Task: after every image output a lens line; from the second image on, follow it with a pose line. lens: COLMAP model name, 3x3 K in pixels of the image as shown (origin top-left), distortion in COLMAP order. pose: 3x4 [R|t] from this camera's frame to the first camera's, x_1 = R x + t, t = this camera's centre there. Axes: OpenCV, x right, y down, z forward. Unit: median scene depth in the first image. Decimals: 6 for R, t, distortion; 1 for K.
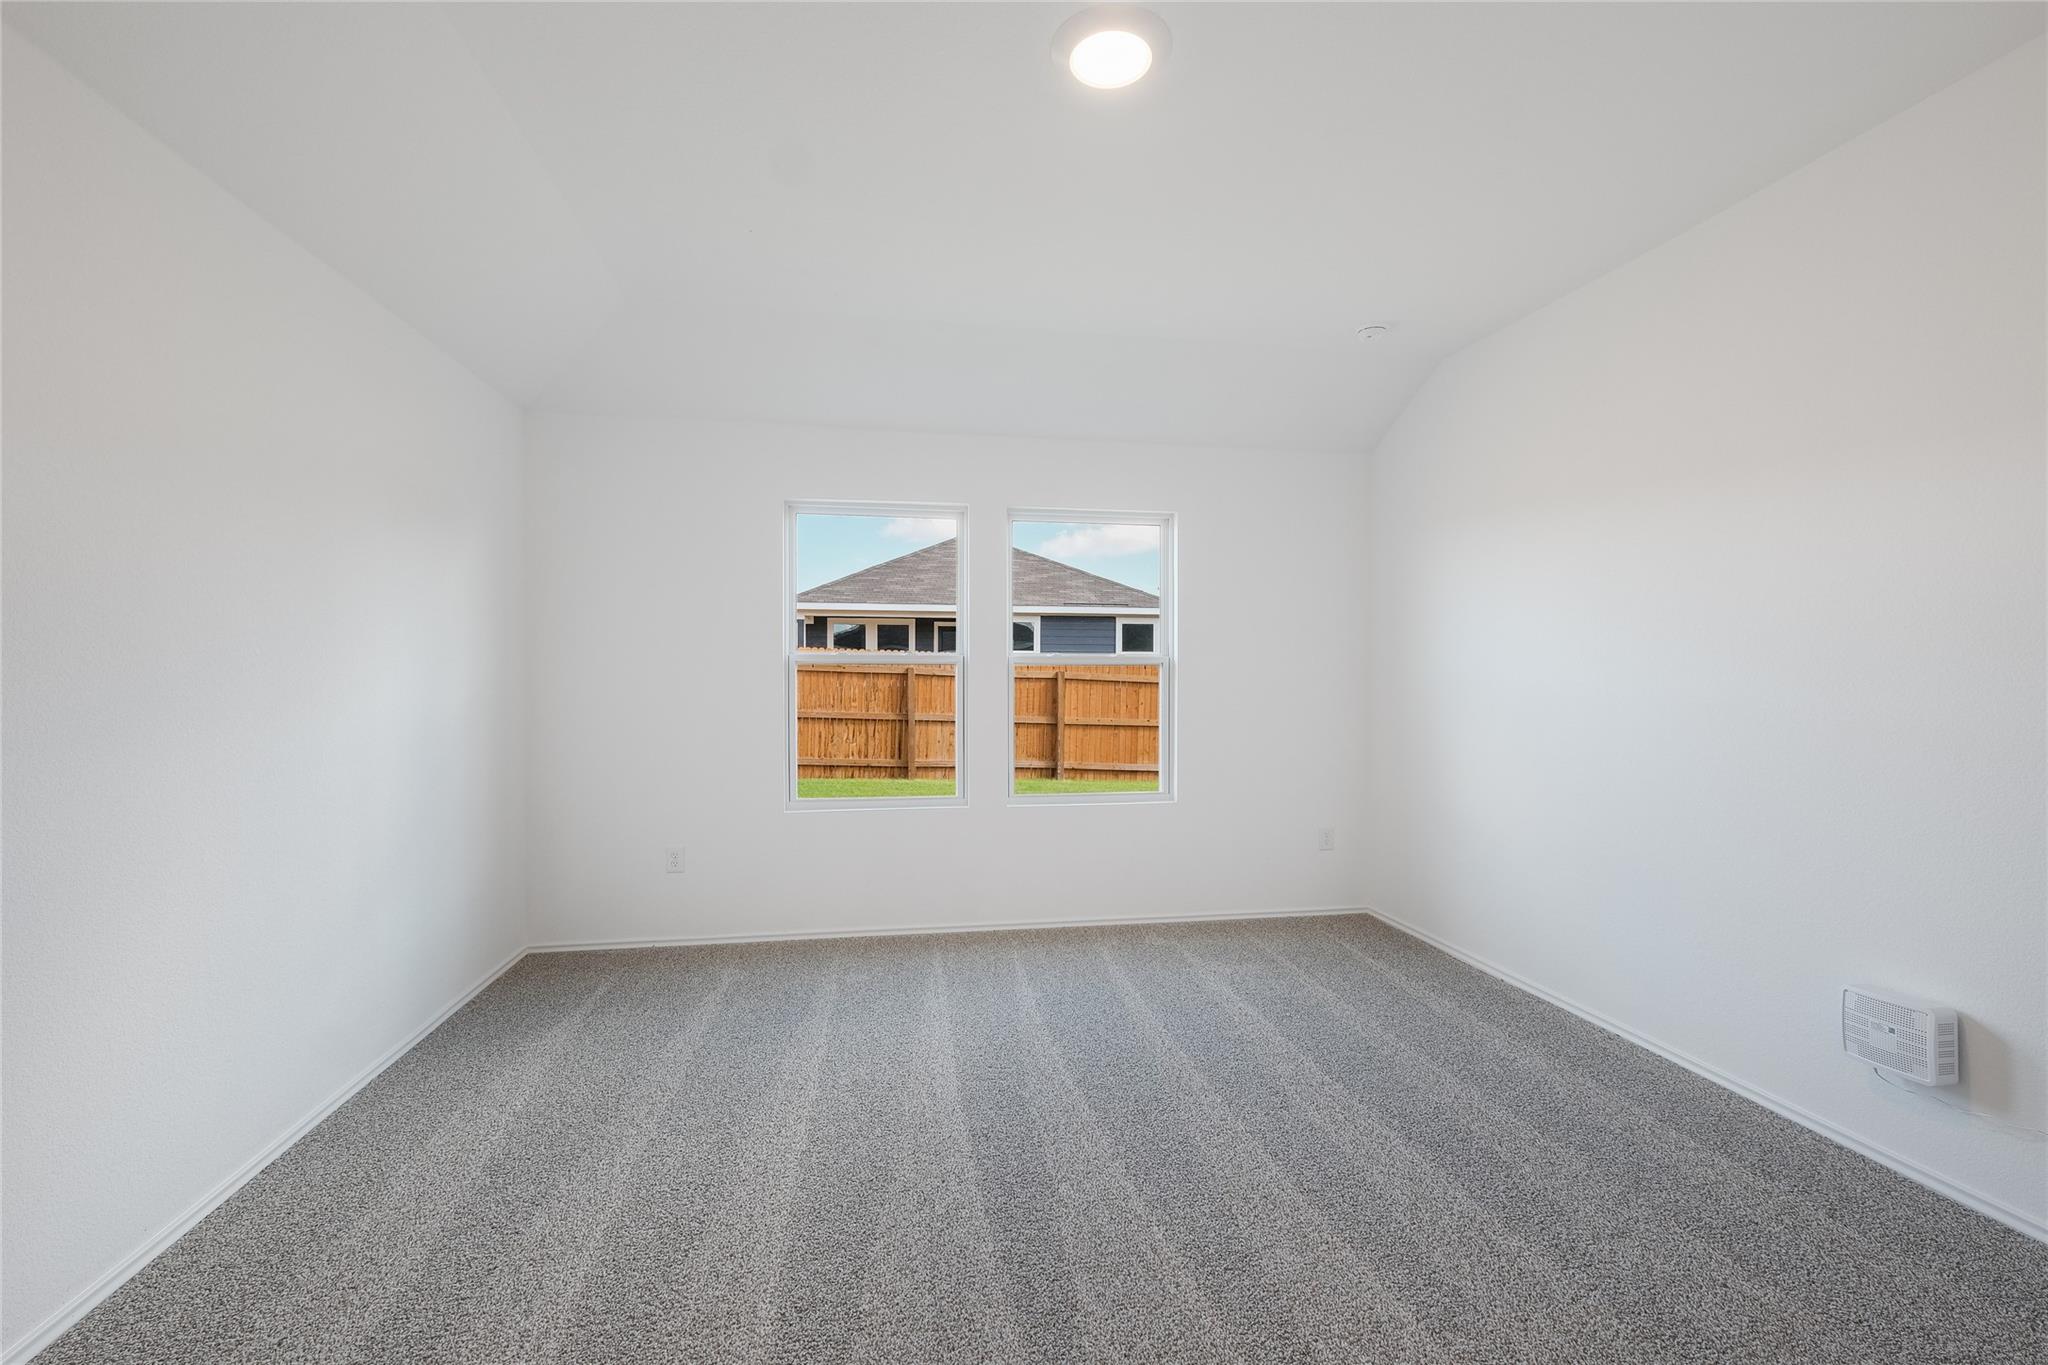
lens RADIAL K [[866.9, 0, 1019.2], [0, 866.9, 679.2], [0, 0, 1]] dist [-0.000714, 0.001317]
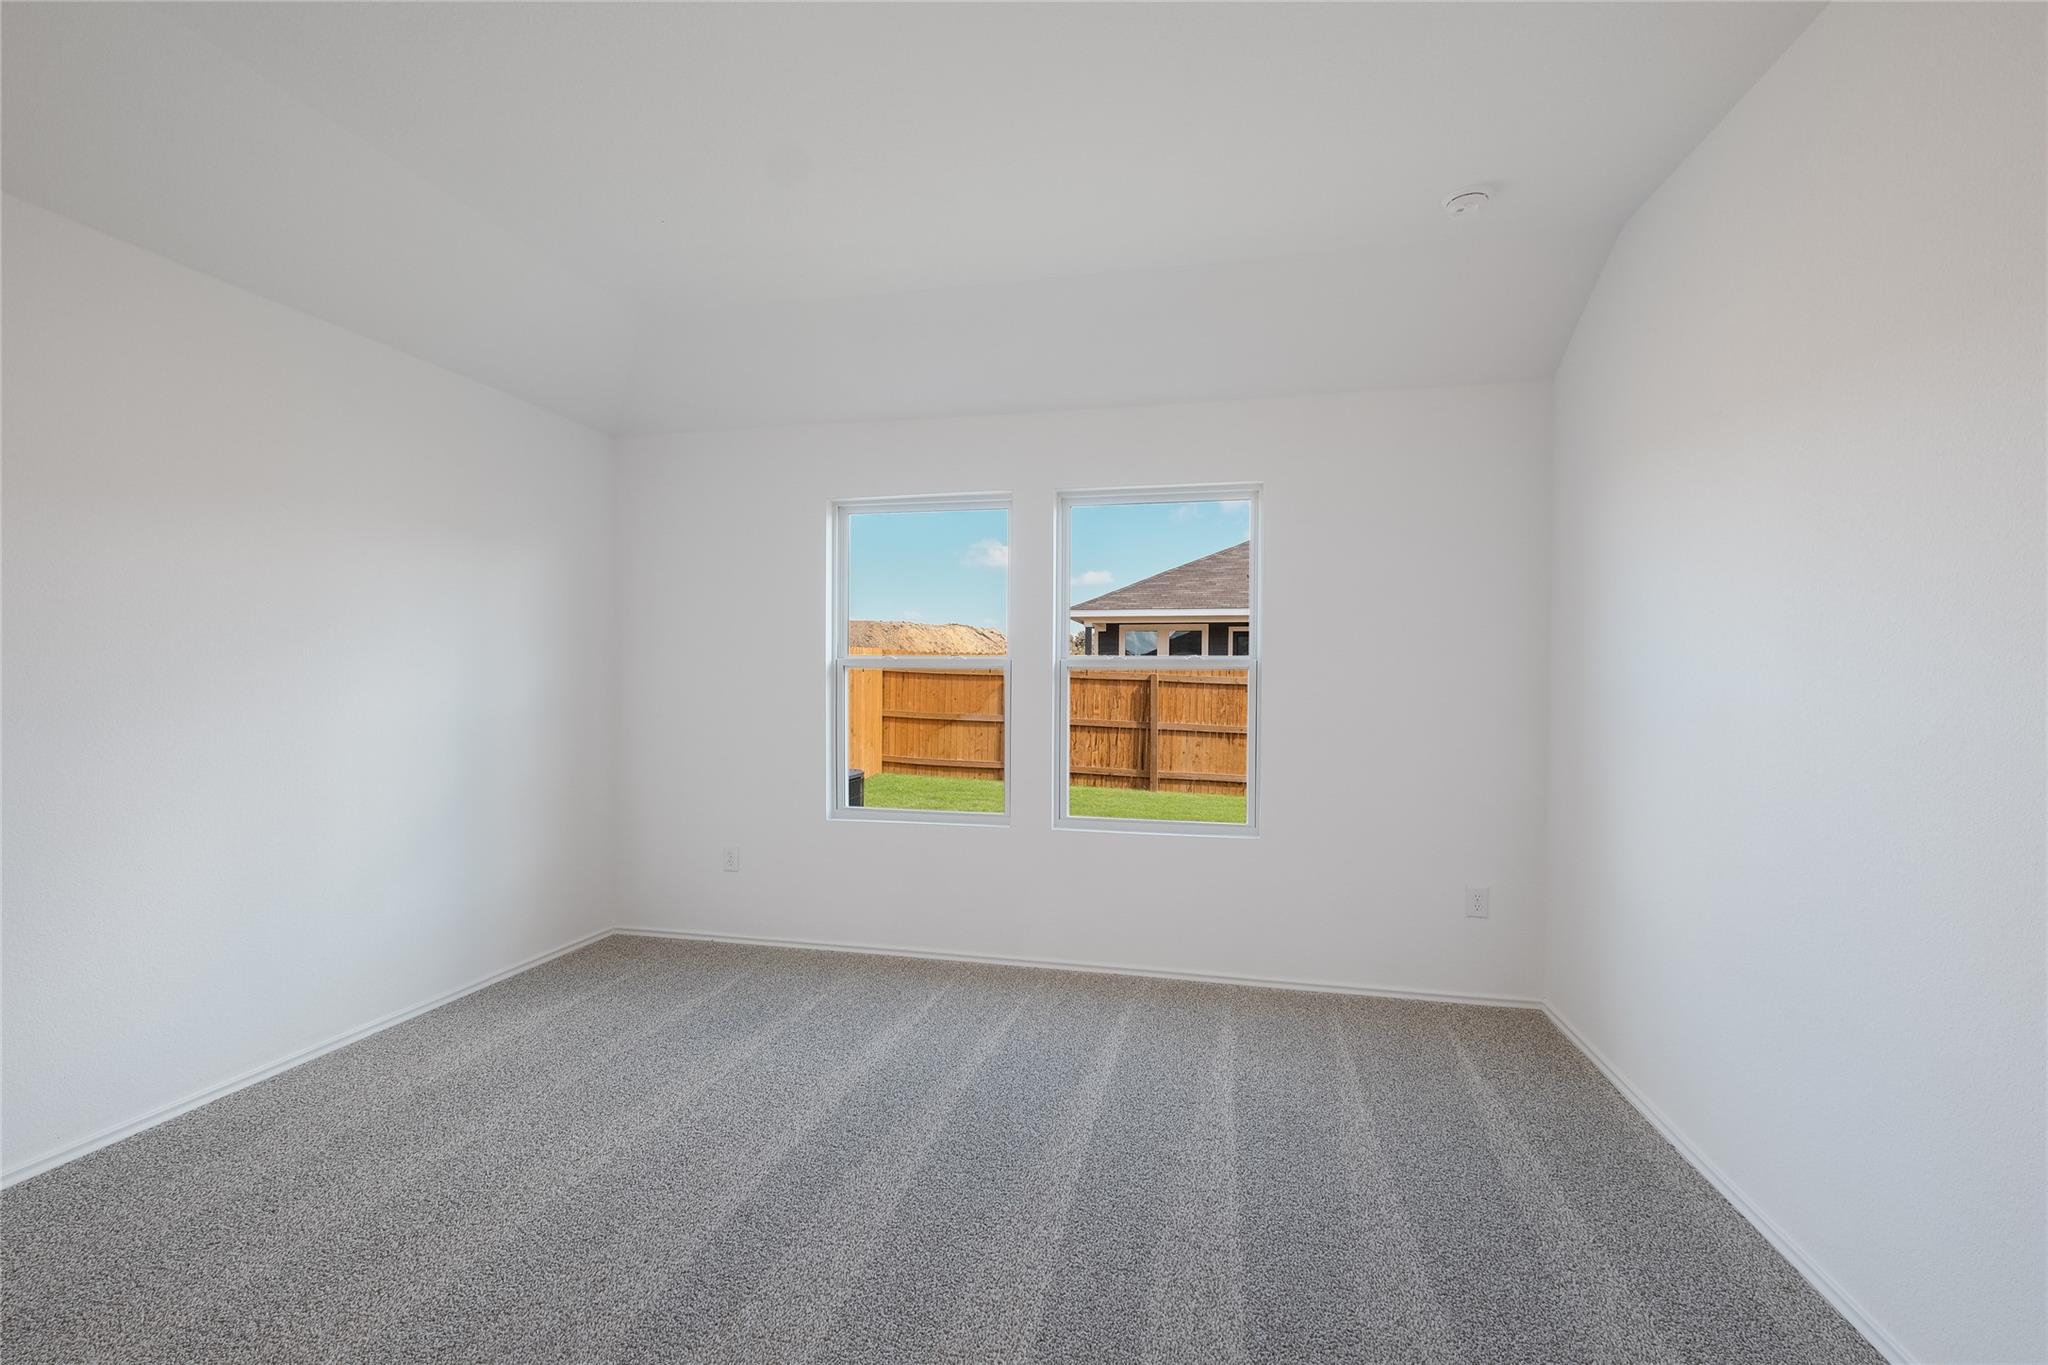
lens RADIAL K [[866.9, 0, 1019.2], [0, 866.9, 679.2], [0, 0, 1]] dist [-0.000714, 0.001317]
pose [[0.924694, 0.003969, -0.380689, 0.102171], [-0.007088, 0.999952, -0.006790, -0.000441], [0.380644, 0.008977, 0.924678, 0.057368]]
